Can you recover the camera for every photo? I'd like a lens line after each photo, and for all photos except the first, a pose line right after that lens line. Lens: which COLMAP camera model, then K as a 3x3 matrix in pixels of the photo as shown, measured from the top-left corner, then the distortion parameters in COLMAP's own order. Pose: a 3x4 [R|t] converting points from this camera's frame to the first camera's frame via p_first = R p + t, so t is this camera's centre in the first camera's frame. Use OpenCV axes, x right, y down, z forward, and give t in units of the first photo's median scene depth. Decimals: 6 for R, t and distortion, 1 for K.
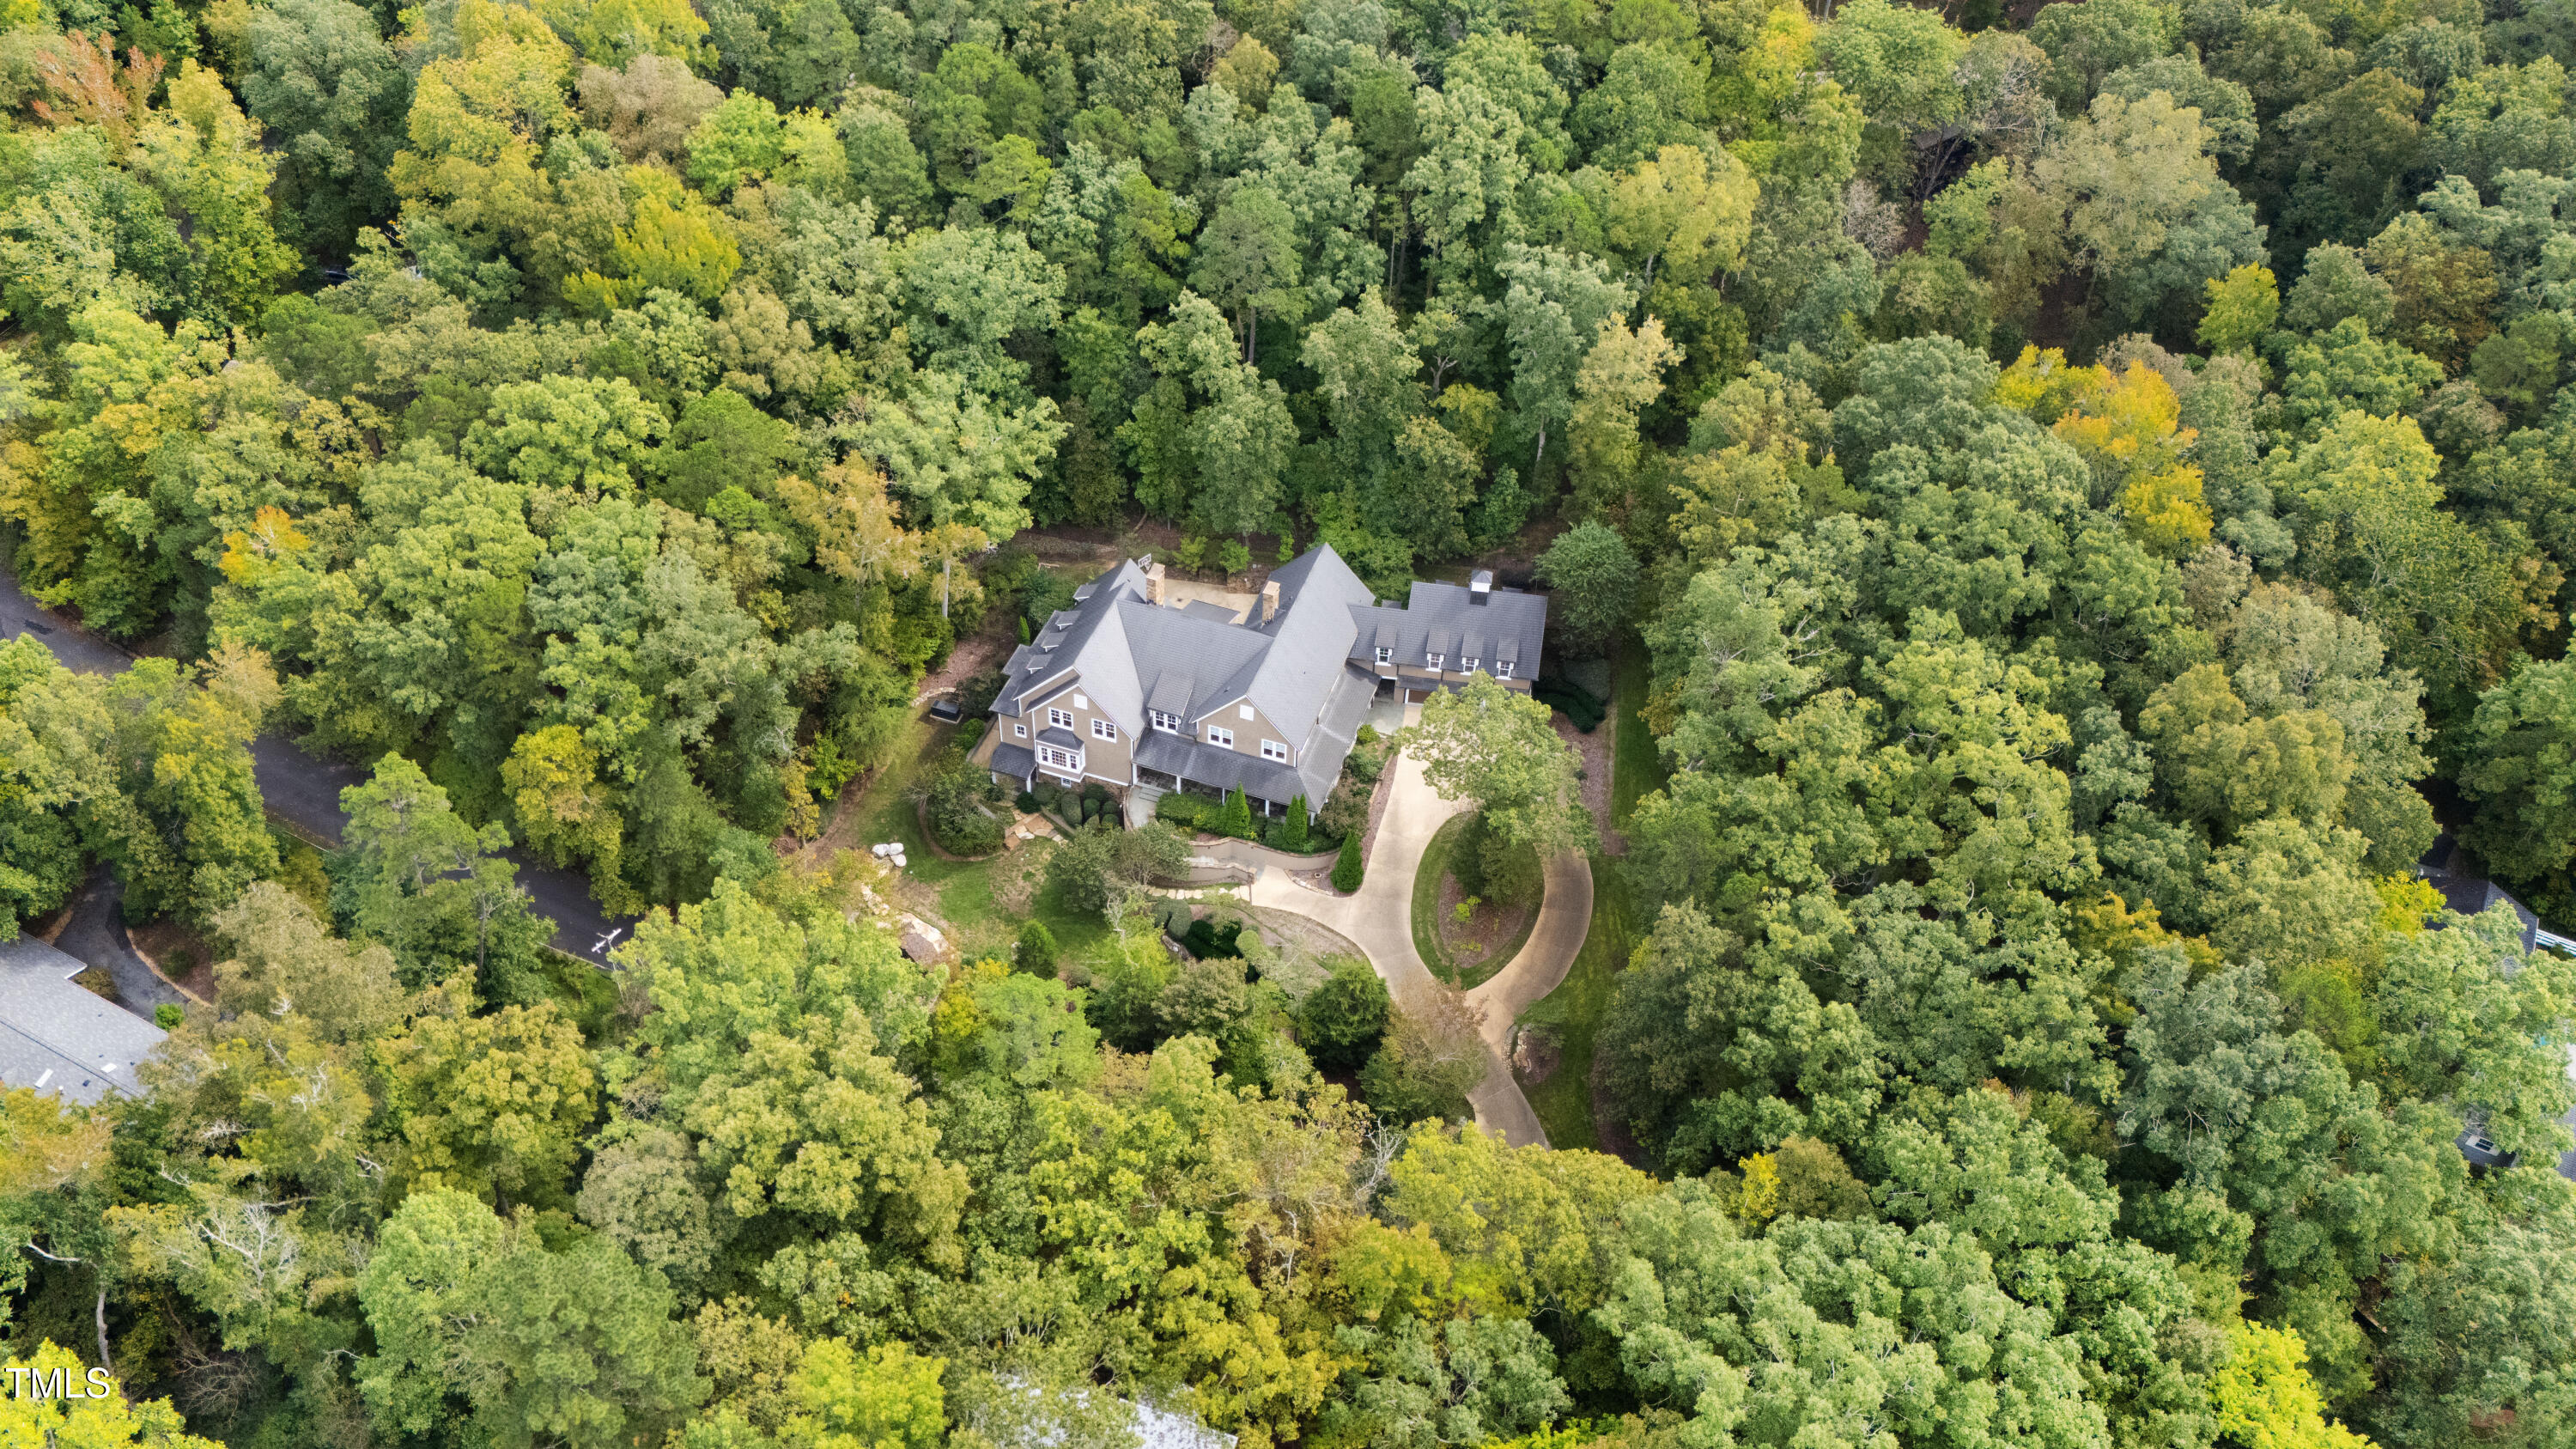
lens RADIAL K [[1886.2, 0, 1277.8], [0, 1886.2, 728.8], [0, 0, 1]] dist [0.057711, -0.031059]
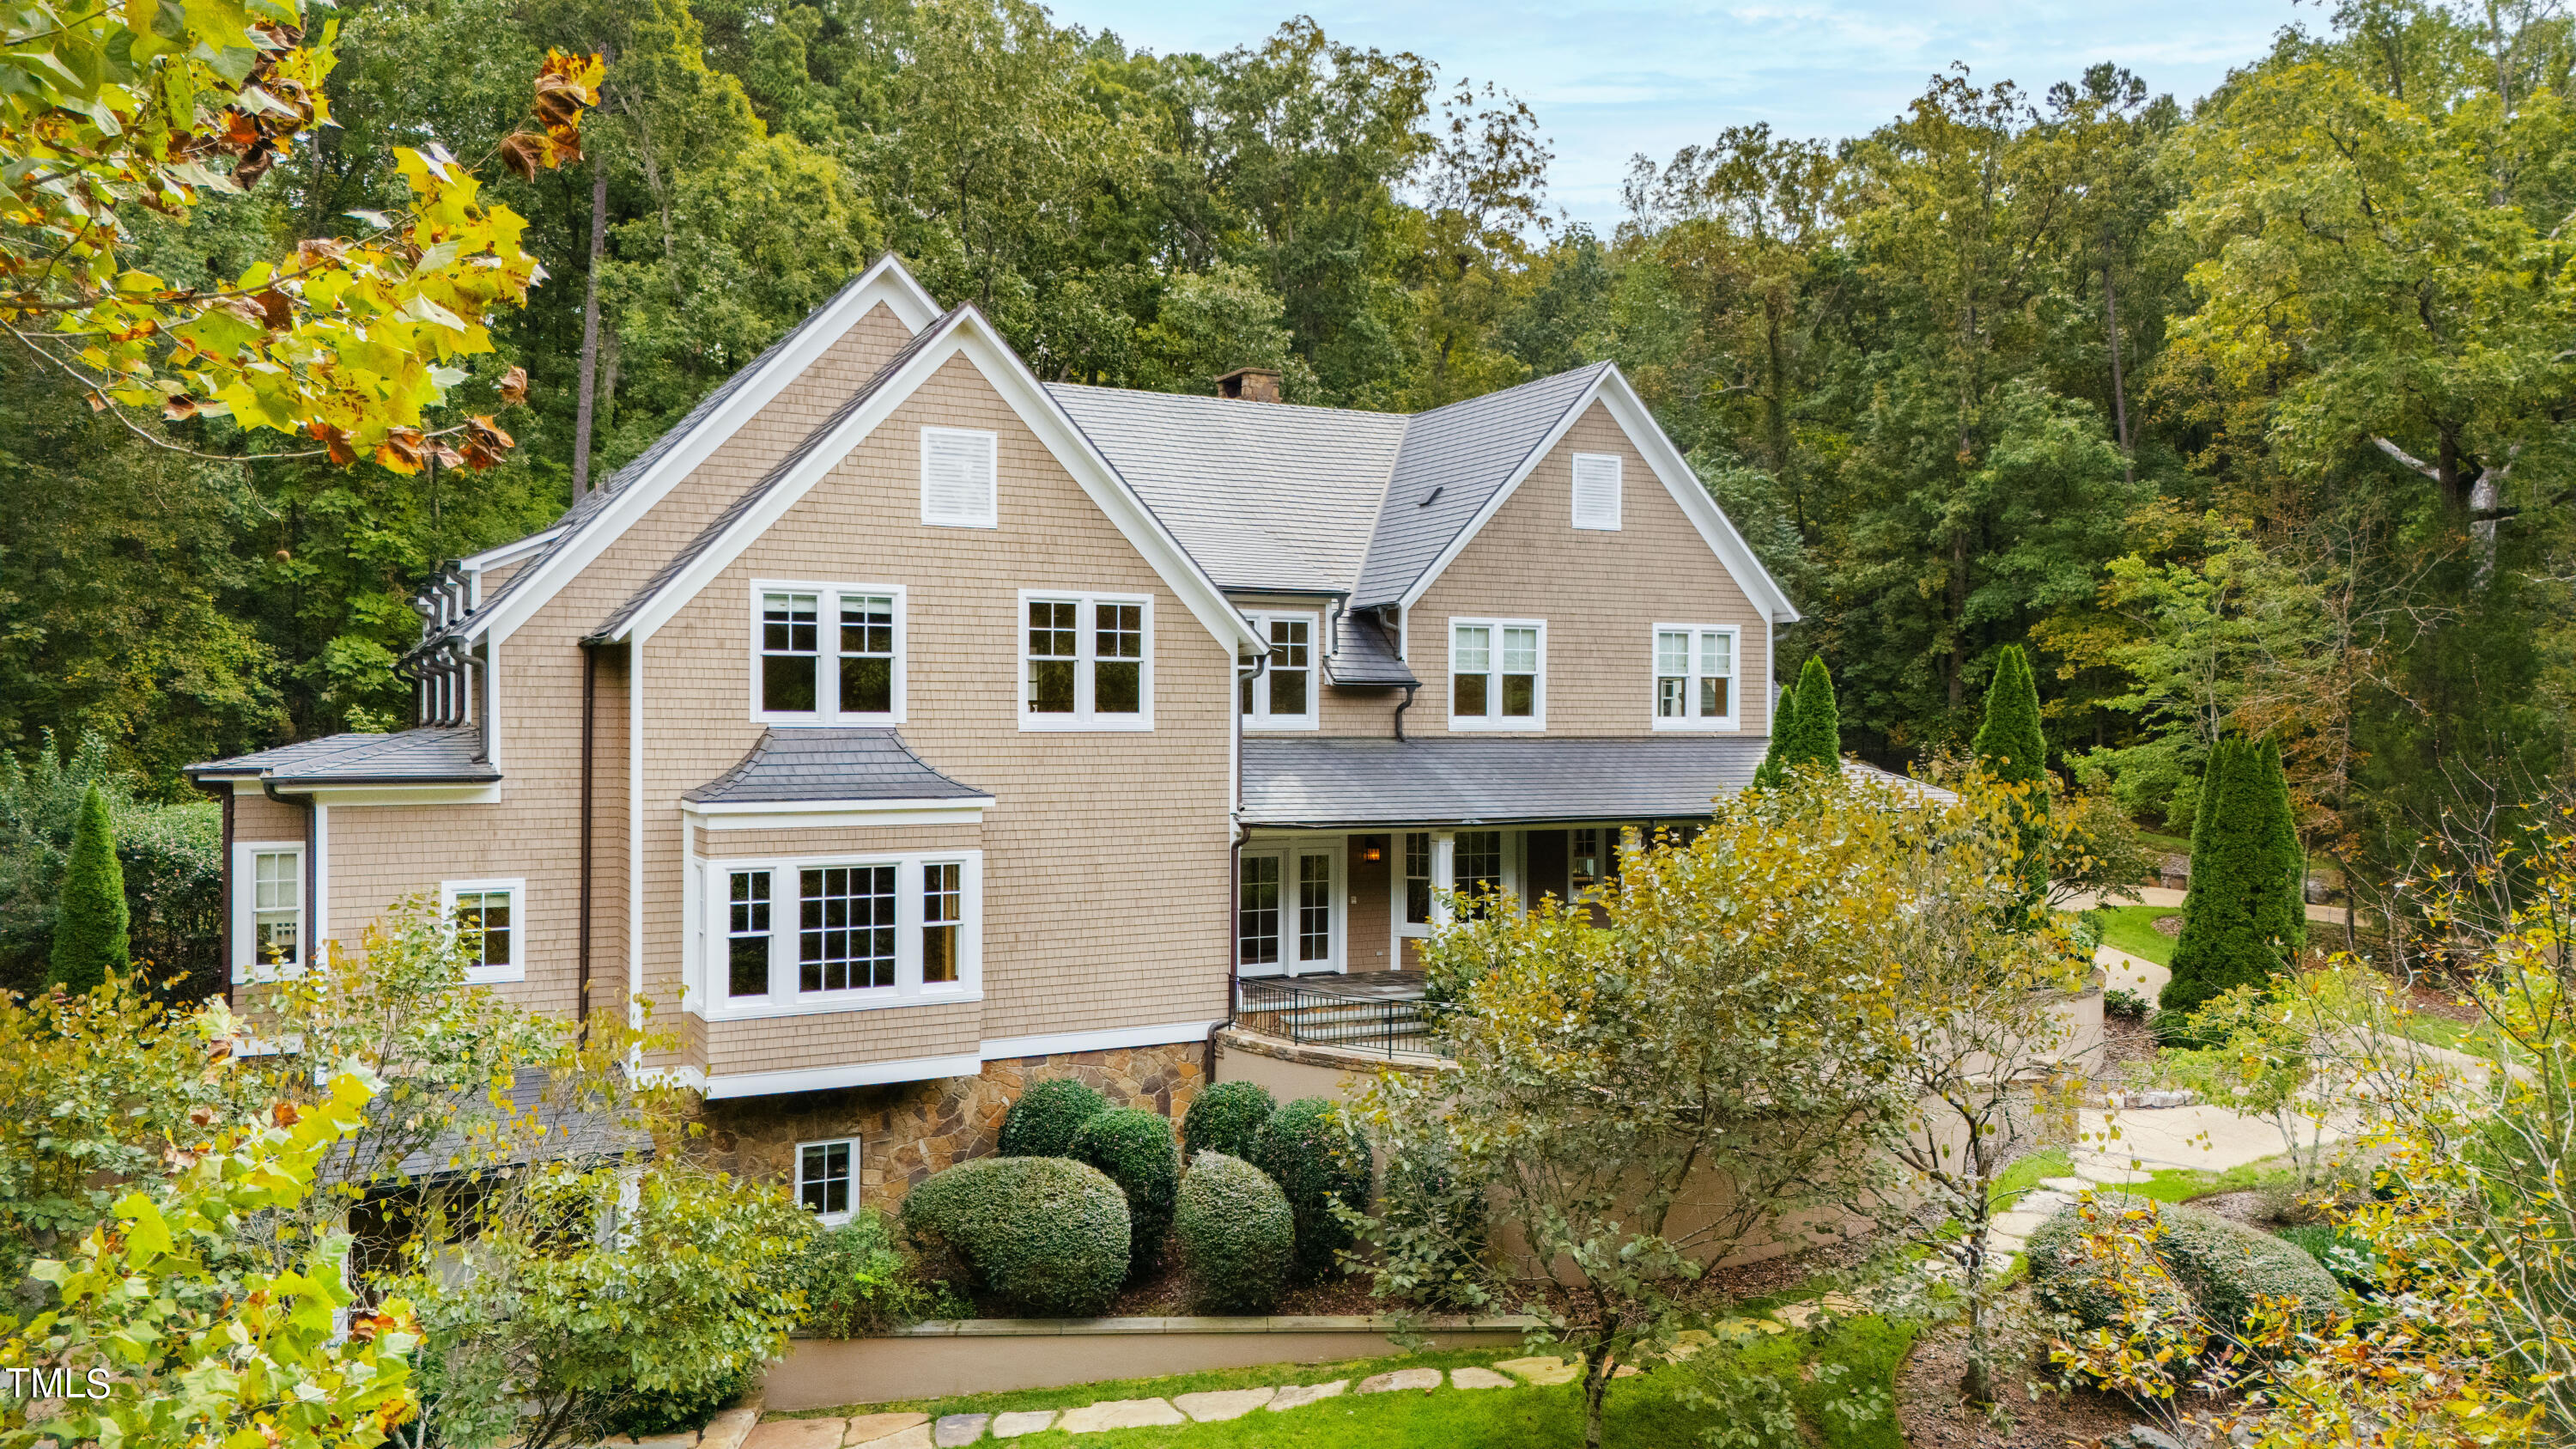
lens RADIAL K [[1886.2, 0, 1302.7], [0, 1886.2, 725.7], [0, 0, 1]] dist [0.057711, -0.031059]
pose [[0.678949, -0.026080, 0.733722, -0.212890], [0.519154, 0.723706, -0.454675, 0.099571], [-0.519141, 0.689616, 0.504899, 0.906736]]
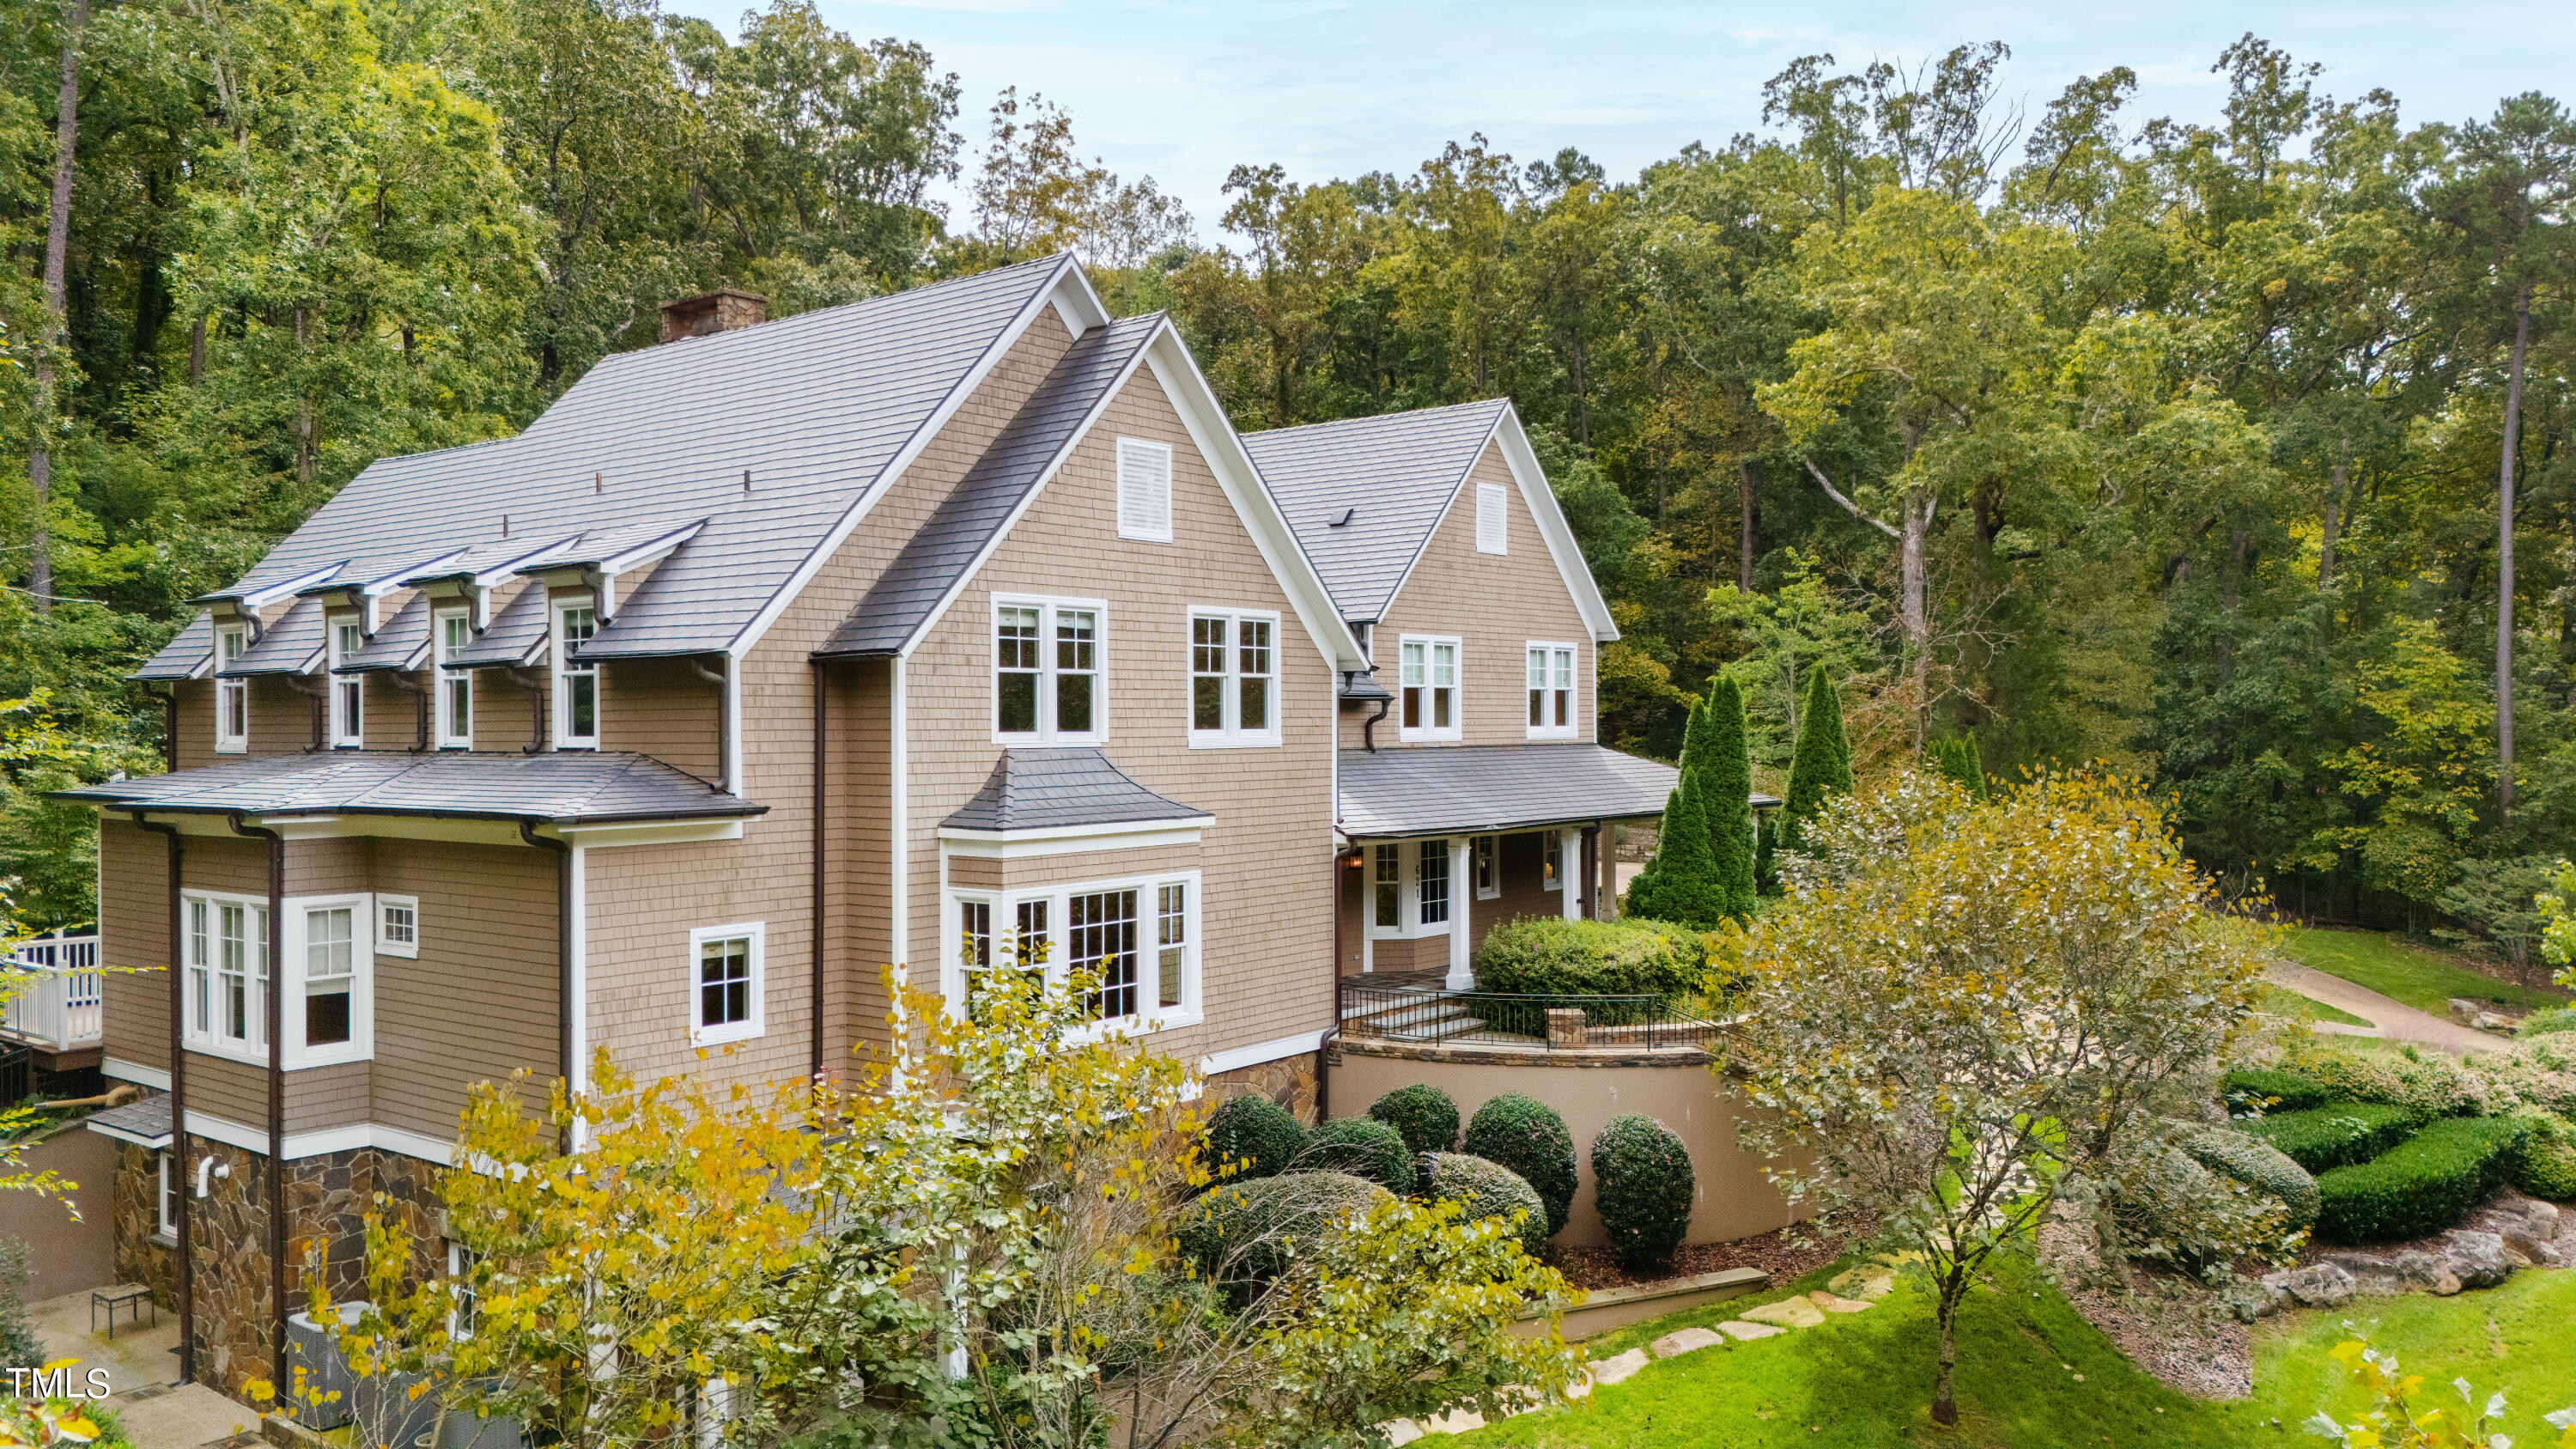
lens RADIAL K [[1886.2, 0, 1287.3], [0, 1886.2, 718.3], [0, 0, 1]] dist [0.057711, -0.031059]
pose [[0.329683, -0.025995, 0.943734, -0.263473], [0.664714, 0.716245, -0.212481, 0.045962], [-0.670422, 0.697364, 0.253413, 0.958755]]
